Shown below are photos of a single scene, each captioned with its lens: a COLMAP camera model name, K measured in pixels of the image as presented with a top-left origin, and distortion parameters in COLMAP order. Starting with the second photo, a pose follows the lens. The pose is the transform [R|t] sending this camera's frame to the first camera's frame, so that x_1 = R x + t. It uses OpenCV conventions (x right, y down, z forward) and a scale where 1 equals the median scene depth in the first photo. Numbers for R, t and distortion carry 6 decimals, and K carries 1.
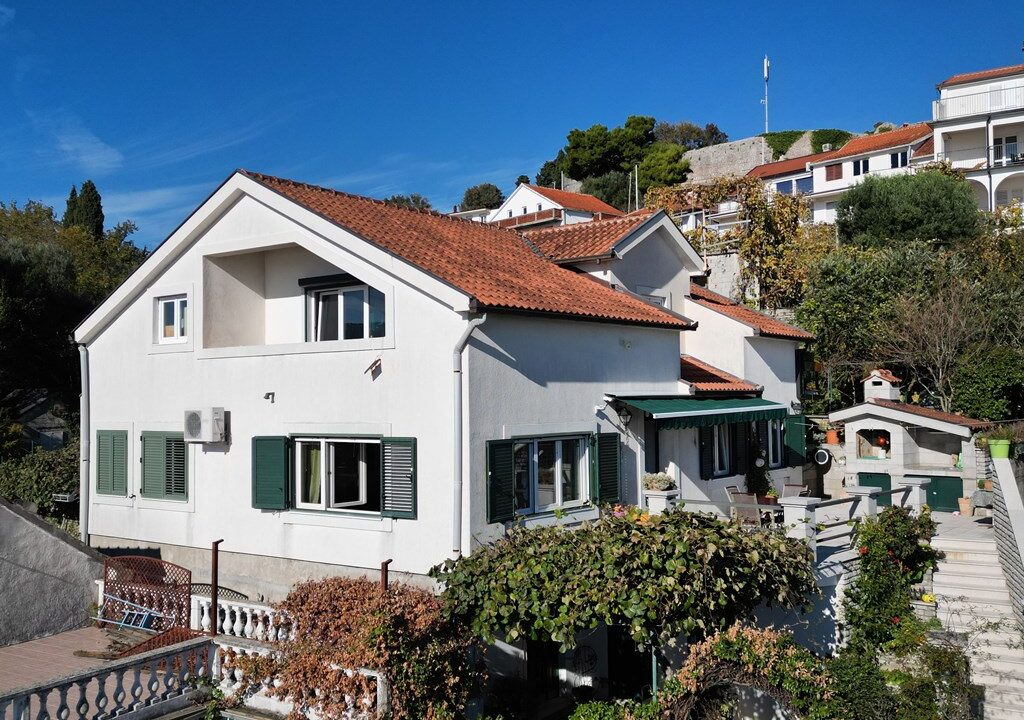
lens RADIAL K [[991.4, 0, 512.0], [0, 991.4, 360.0], [0, 0, 1]] dist [0.113277, -0.175839]
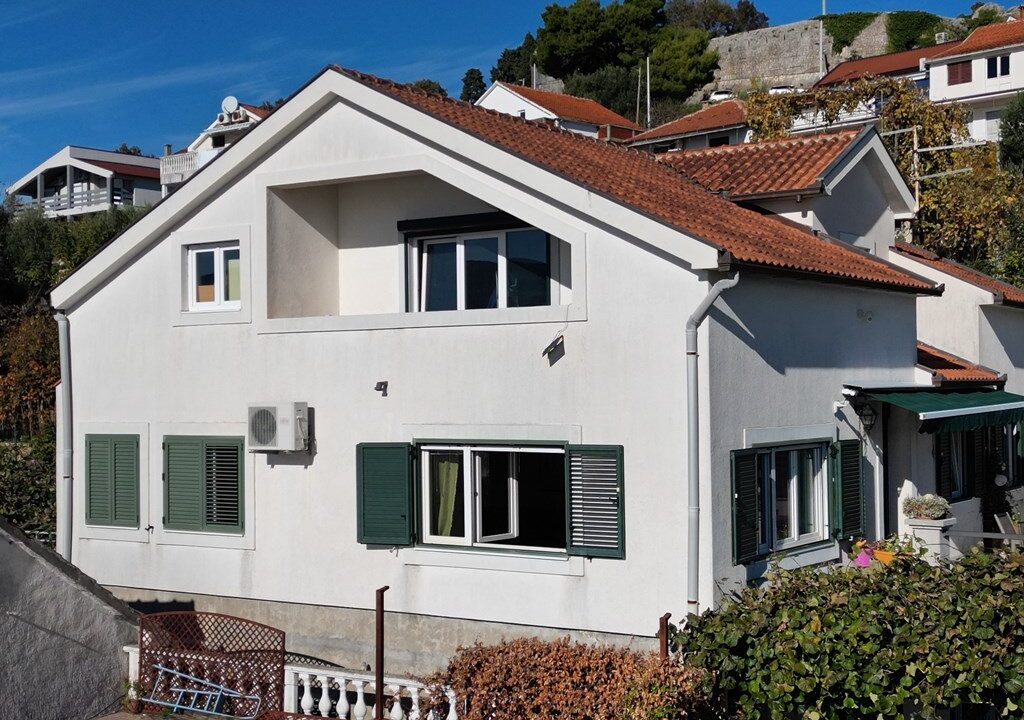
lens RADIAL K [[1415.6, 0, 512.0], [0, 1415.6, 360.0], [0, 0, 1]] dist [0.166410, -0.431513]
pose [[0.998320, 0.003576, 0.057824, -0.198736], [-0.004636, 0.999823, 0.018207, -0.001345], [-0.057748, -0.018445, 0.998161, -0.013726]]
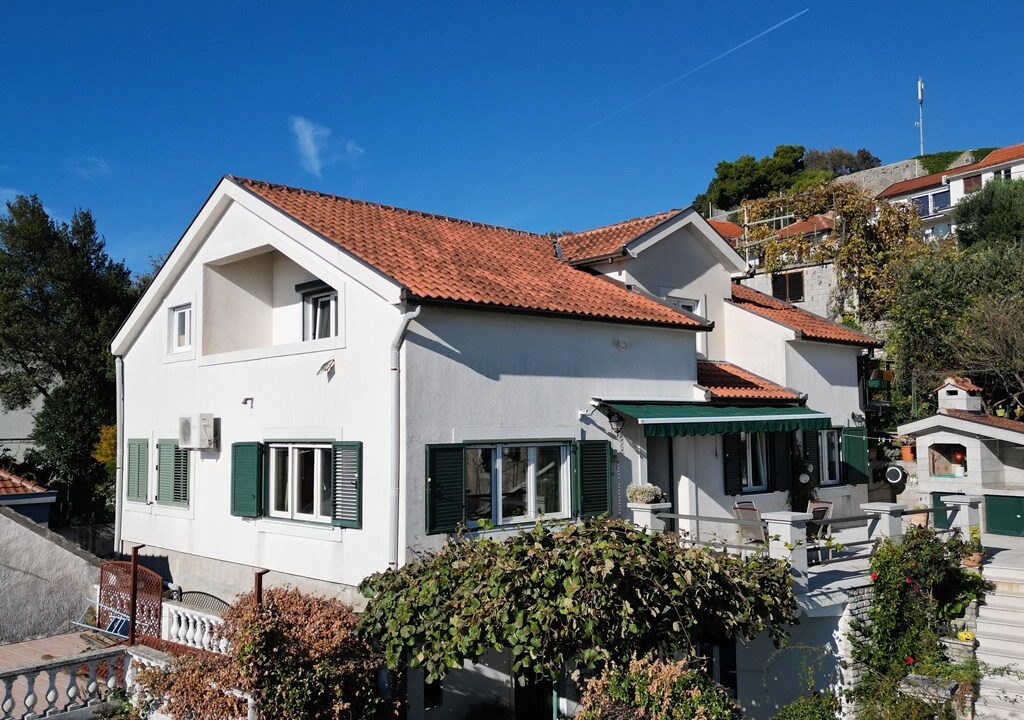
lens RADIAL K [[935.2, 0, 512.0], [0, 935.2, 360.0], [0, 0, 1]] dist [0.080478, -0.076840]
pose [[0.984103, -0.011567, -0.177219, 0.169548], [0.005956, 0.999465, -0.032161, 0.025596], [0.177497, 0.030594, 0.983646, 0.126366]]
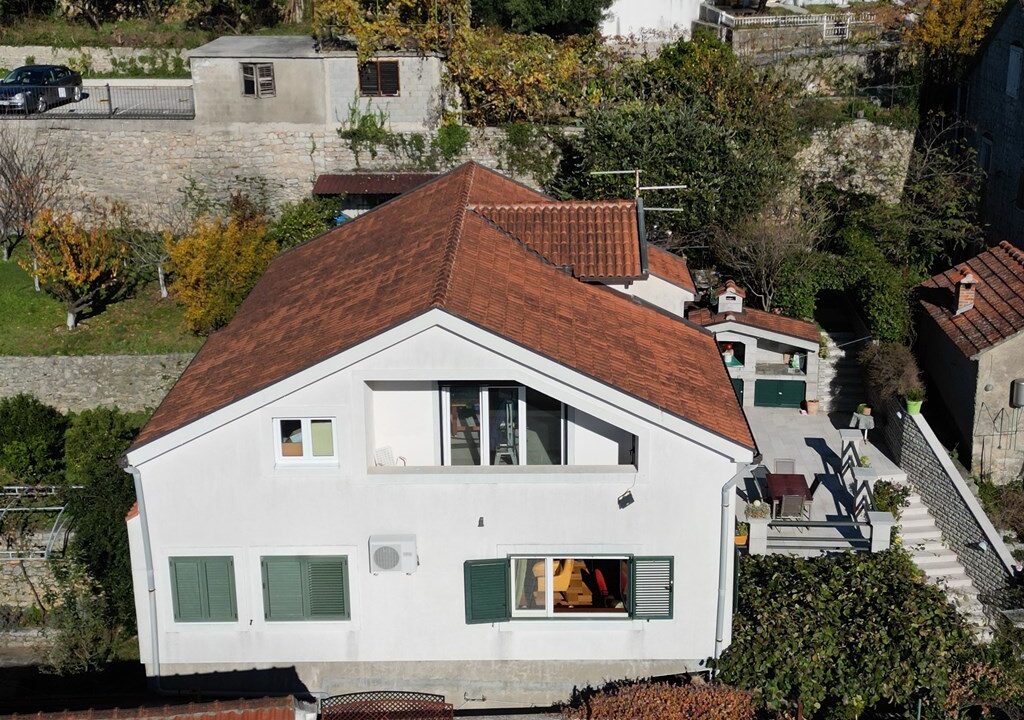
lens RADIAL K [[1415.6, 0, 512.0], [0, 1415.6, 360.0], [0, 0, 1]] dist [0.166410, -0.431513]
pose [[0.802662, -0.187627, 0.566153, -0.953573], [-0.020122, 0.940171, 0.340107, -0.579335], [-0.596094, -0.284383, 0.750865, -0.048855]]
